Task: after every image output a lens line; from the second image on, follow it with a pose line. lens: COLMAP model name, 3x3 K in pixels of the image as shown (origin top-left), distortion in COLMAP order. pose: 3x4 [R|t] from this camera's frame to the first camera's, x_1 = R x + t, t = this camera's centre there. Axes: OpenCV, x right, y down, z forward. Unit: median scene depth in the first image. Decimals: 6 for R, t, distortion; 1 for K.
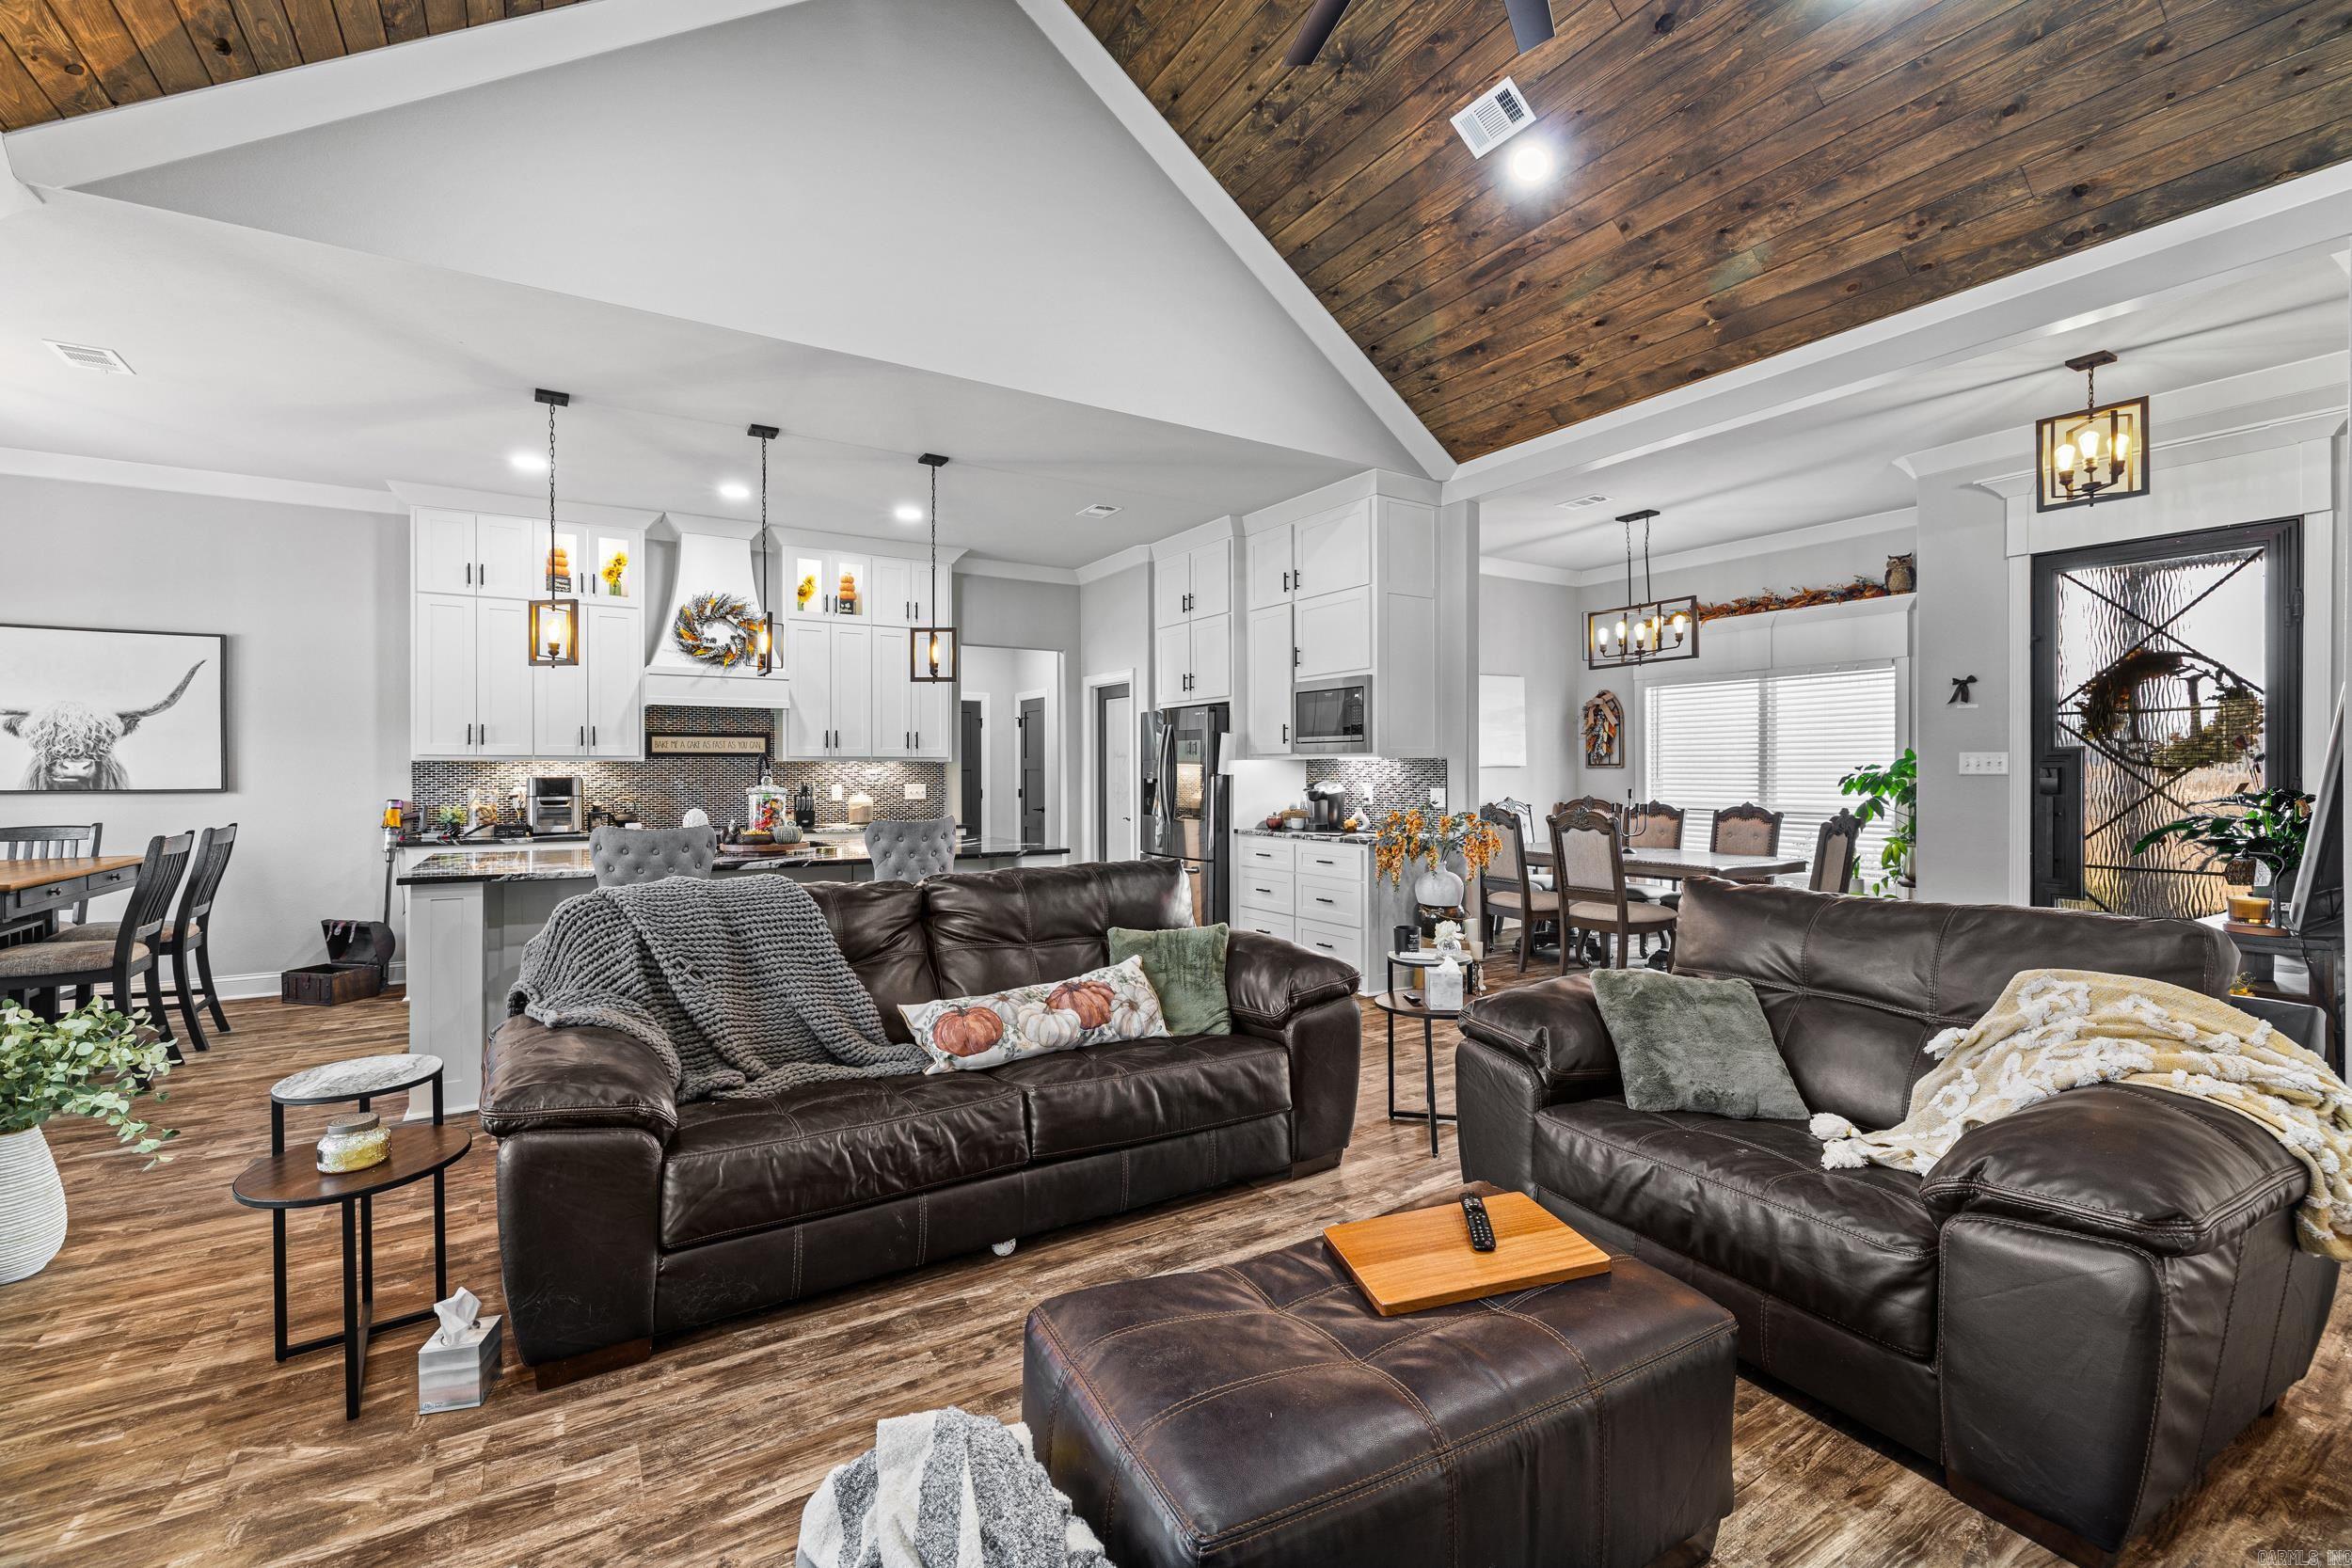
lens RADIAL K [[991.6, 0, 1159.3], [0, 991.6, 776.1], [0, 0, 1]] dist [0.001783, -0.001177]
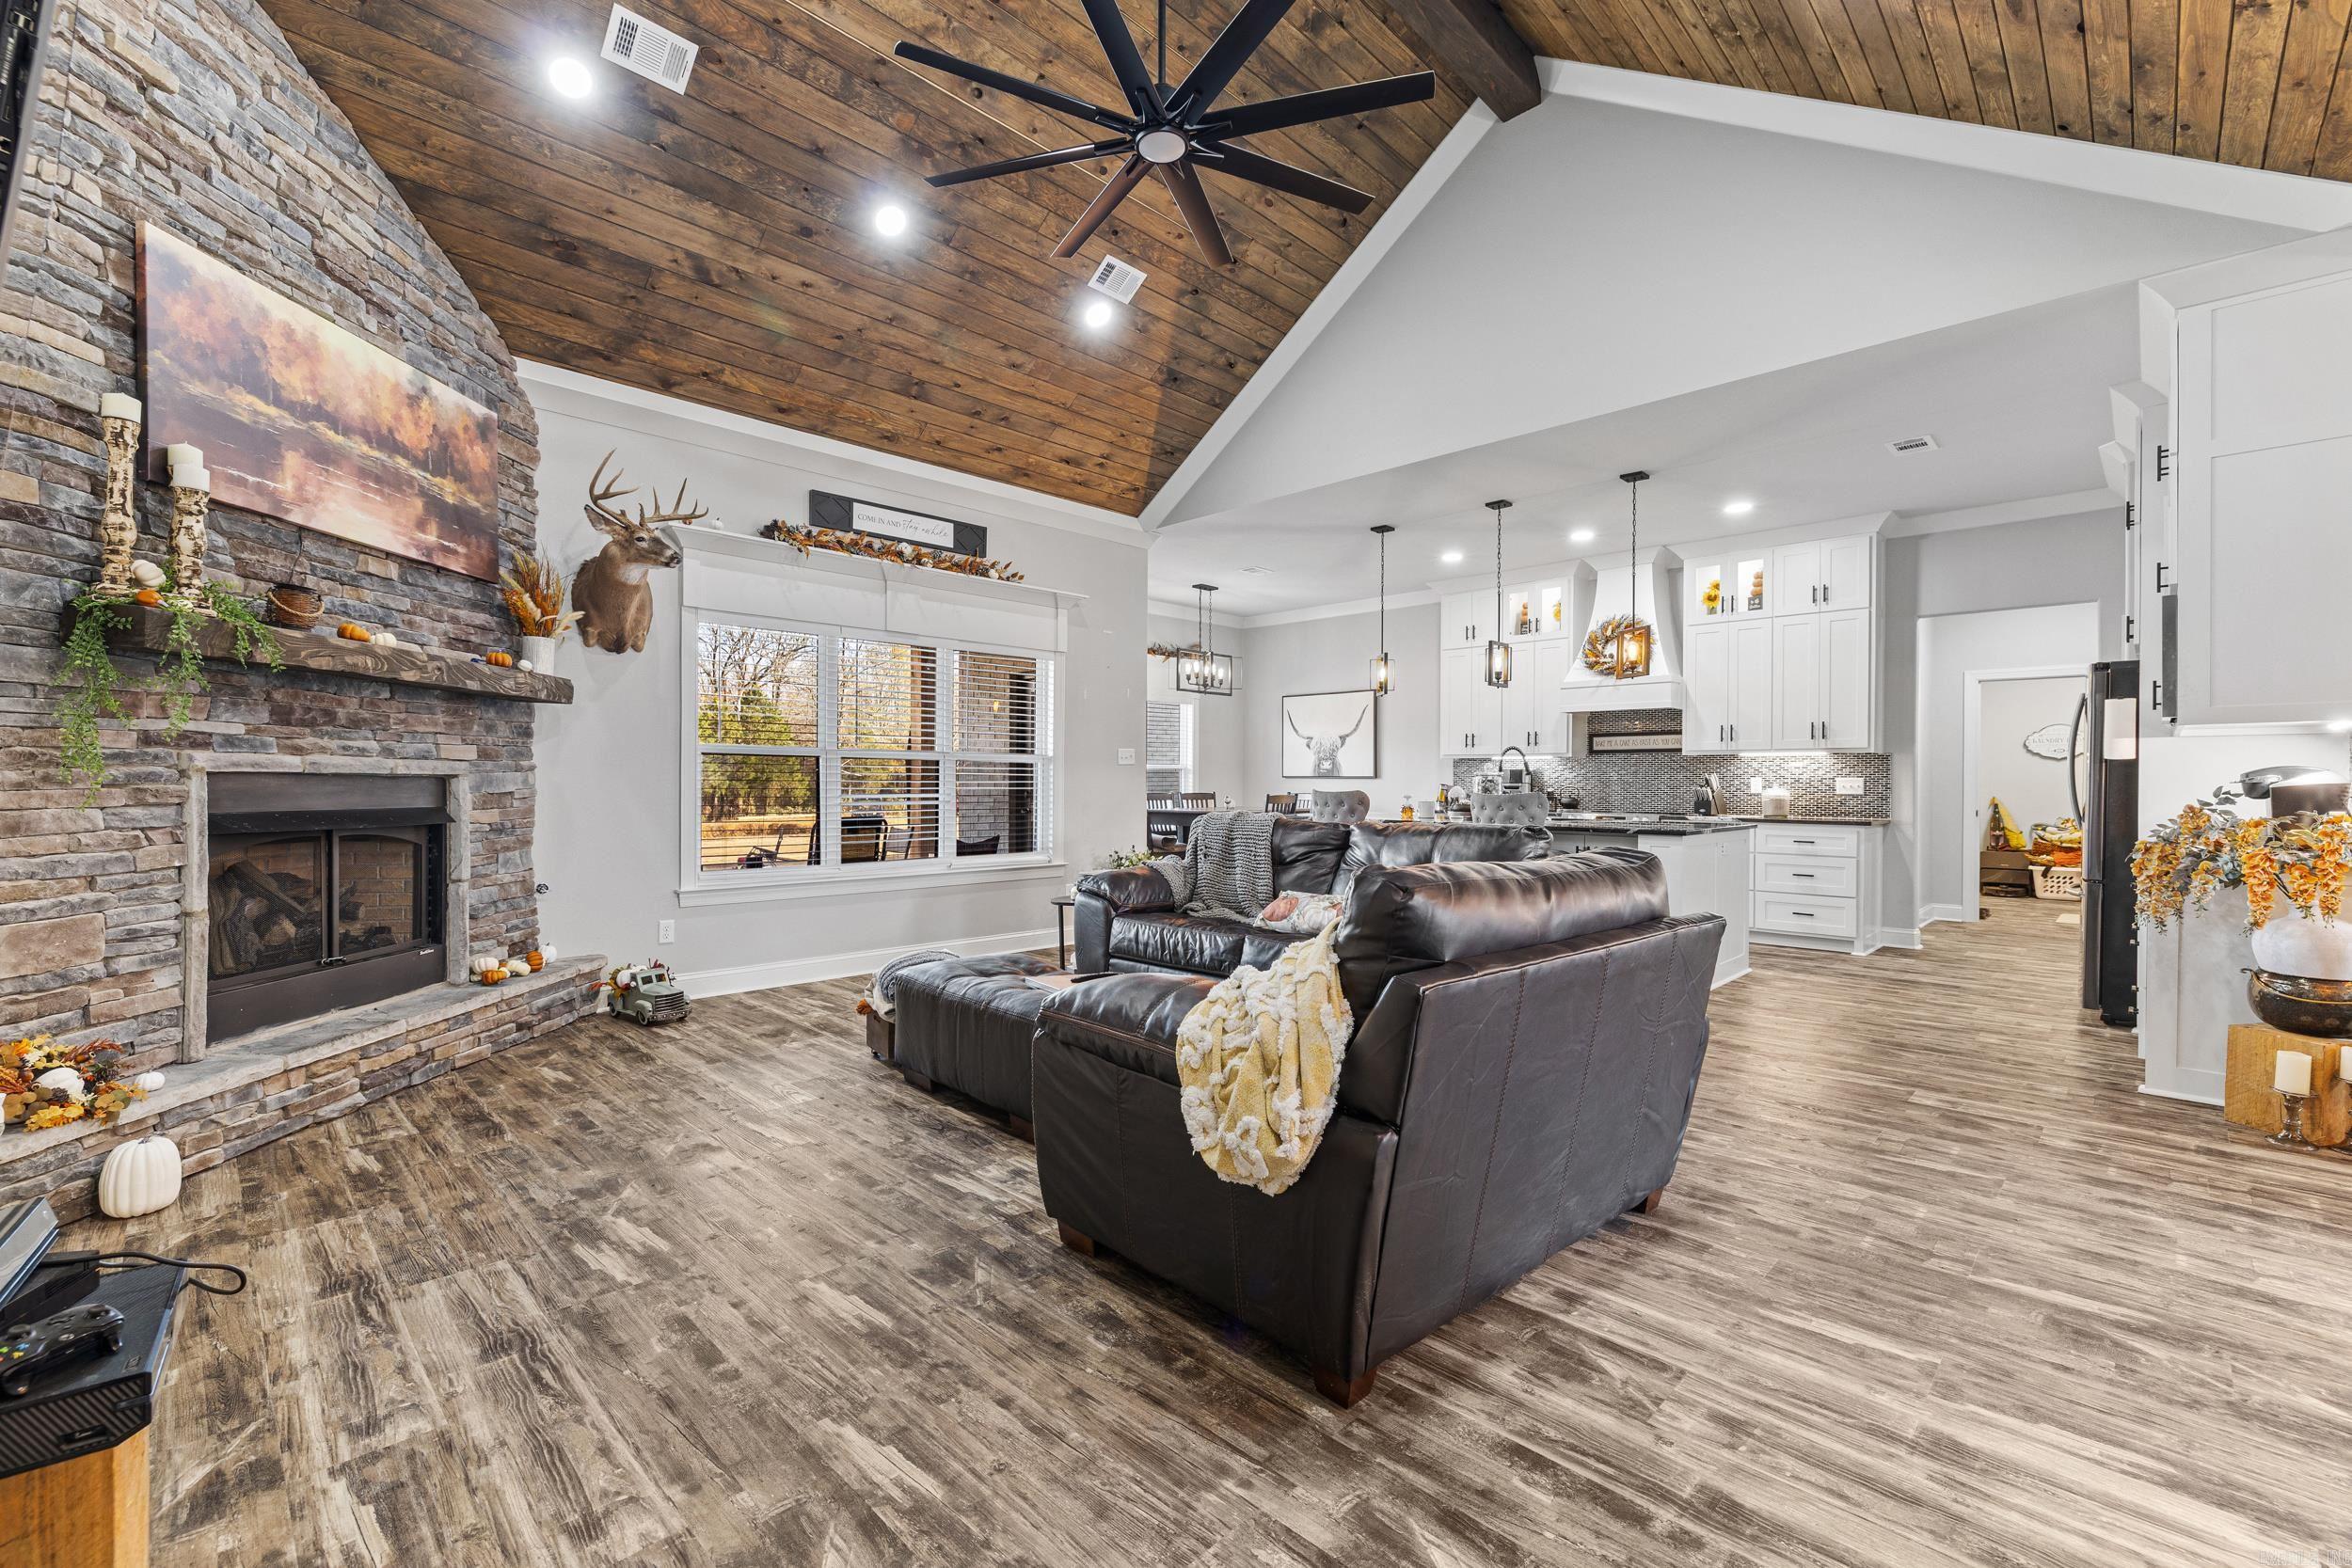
lens RADIAL K [[991.6, 0, 1163.4], [0, 991.6, 793.8], [0, 0, 1]] dist [0.001783, -0.001177]
pose [[0.219134, 0.015659, -0.975569, 0.608990], [-0.010416, 0.999852, 0.013709, 0.020291], [0.975639, 0.007158, 0.219265, 0.201385]]
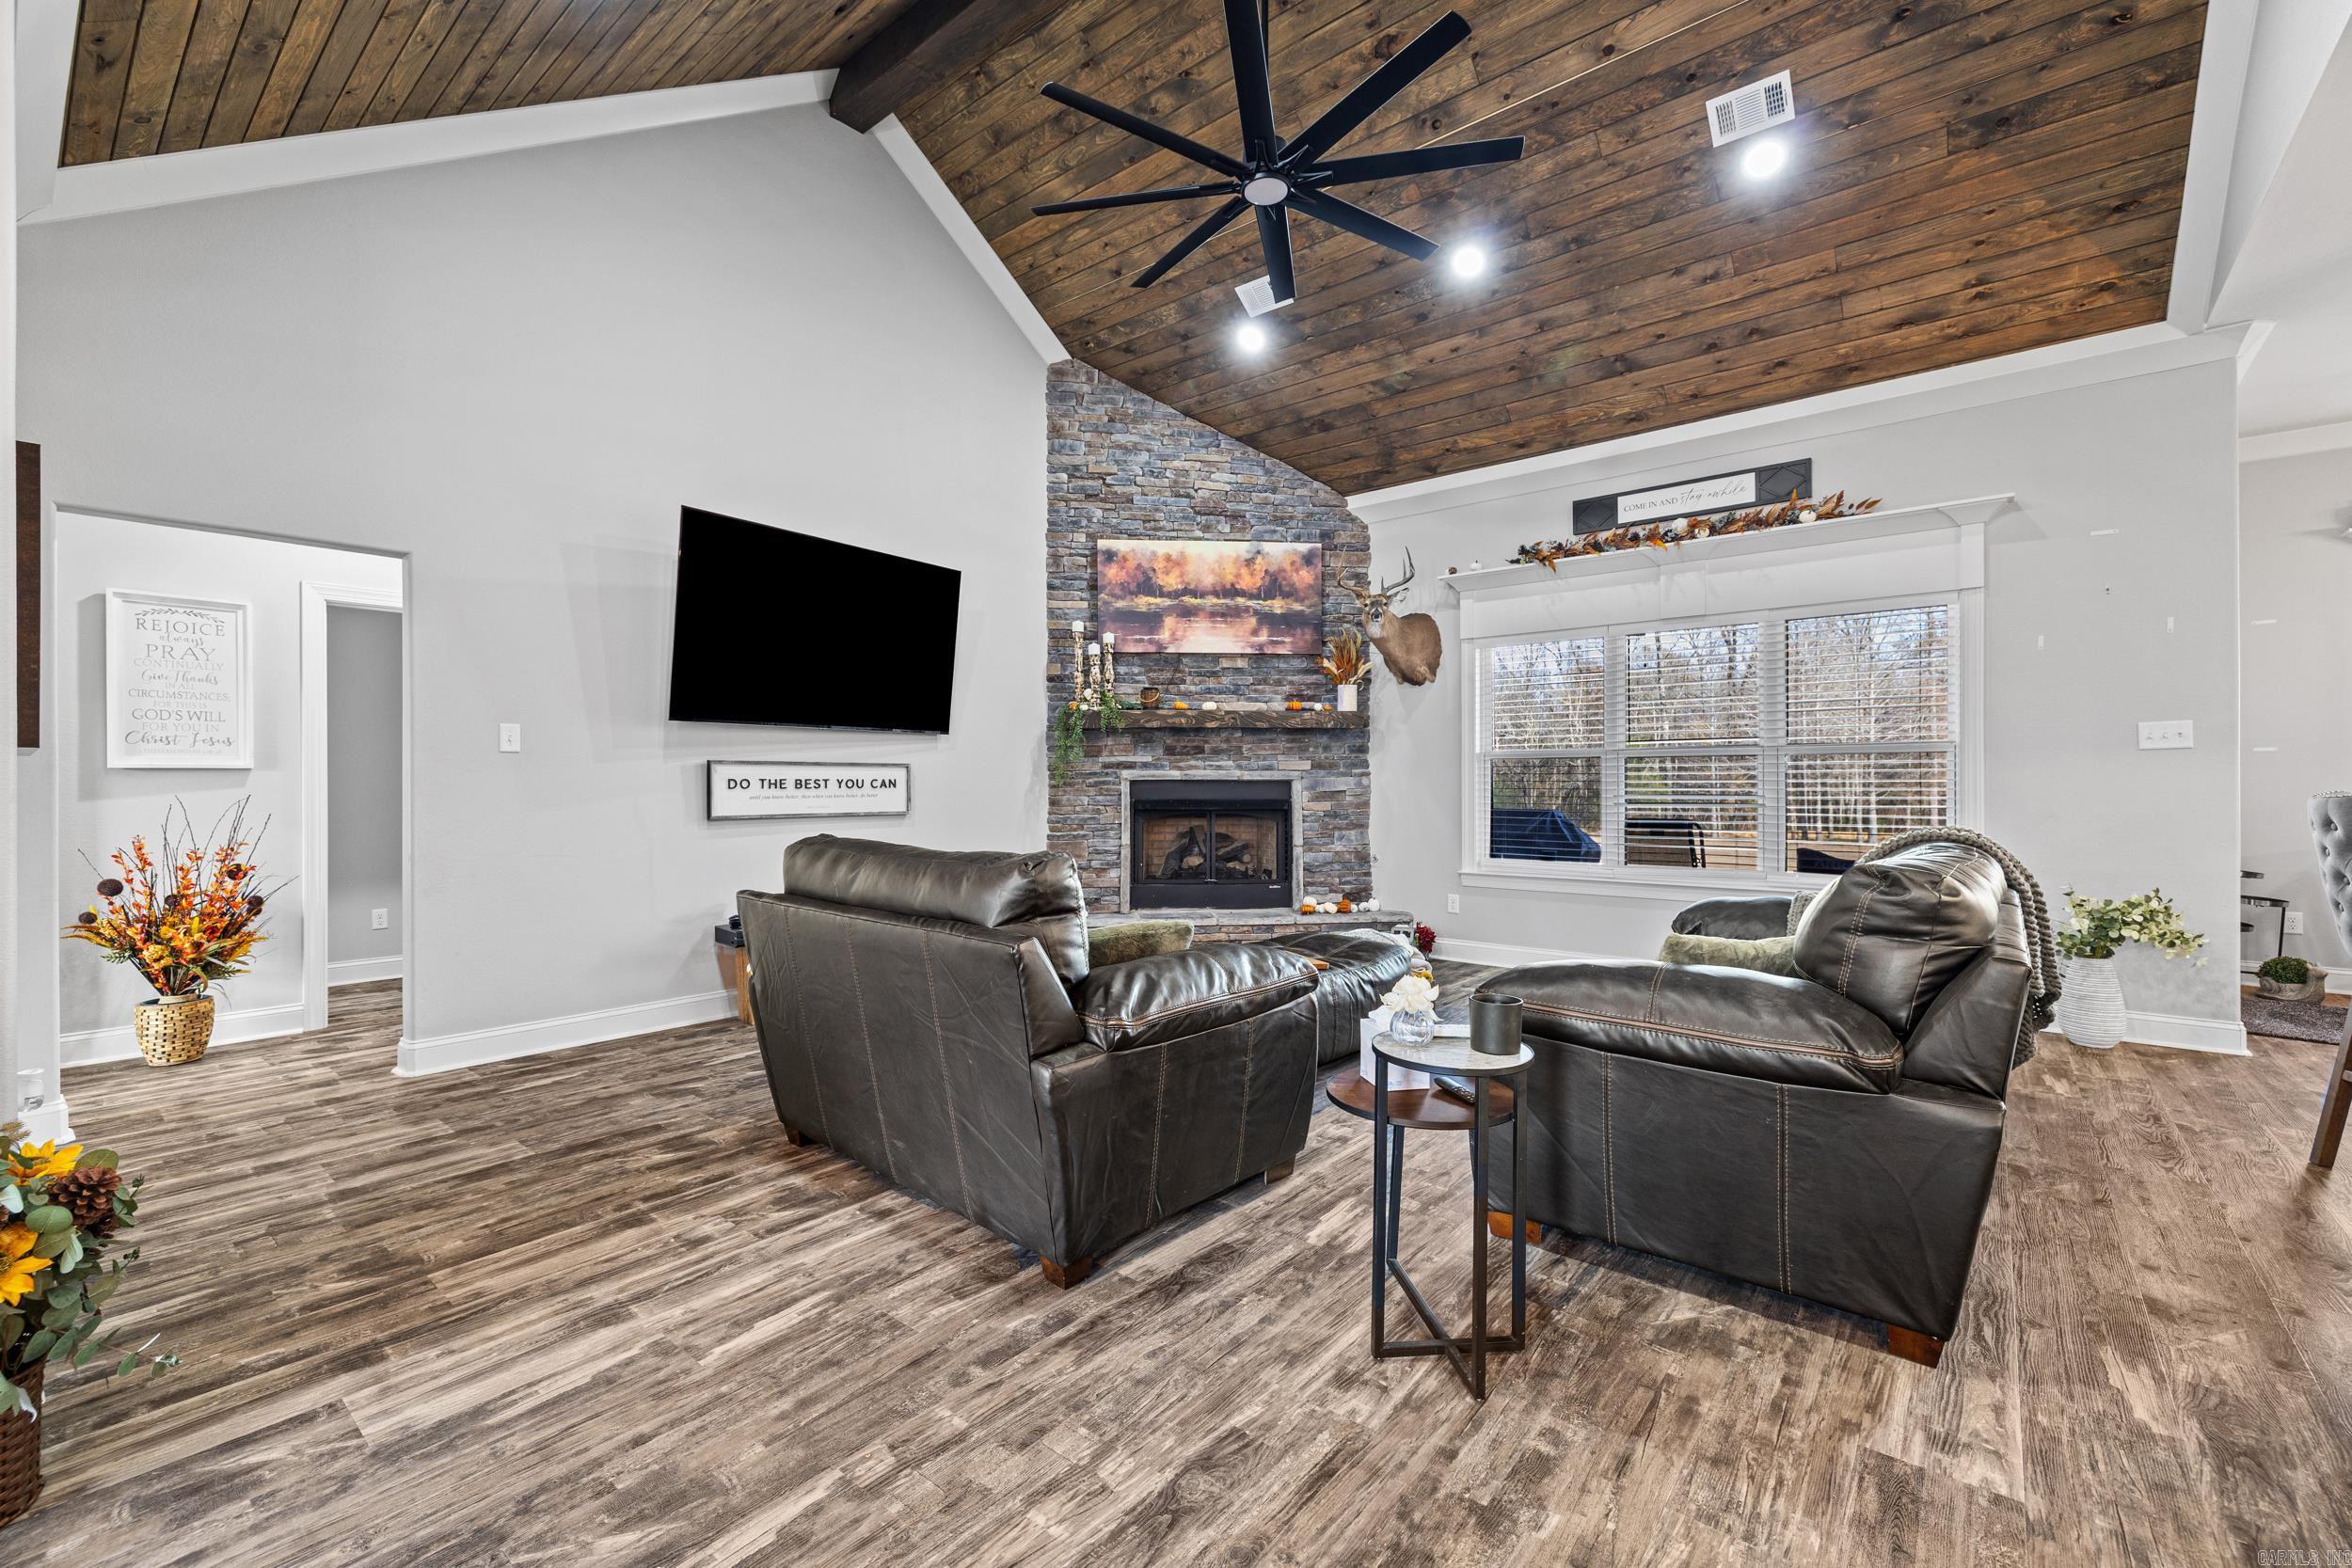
lens RADIAL K [[991.6, 0, 1162.8], [0, 991.6, 784.1], [0, 0, 1]] dist [0.001783, -0.001177]
pose [[-0.952394, 0.004961, -0.304829, 0.330183], [0.003421, 0.999979, 0.005586, 0.019869], [0.304850, 0.004278, -0.952391, 0.816443]]
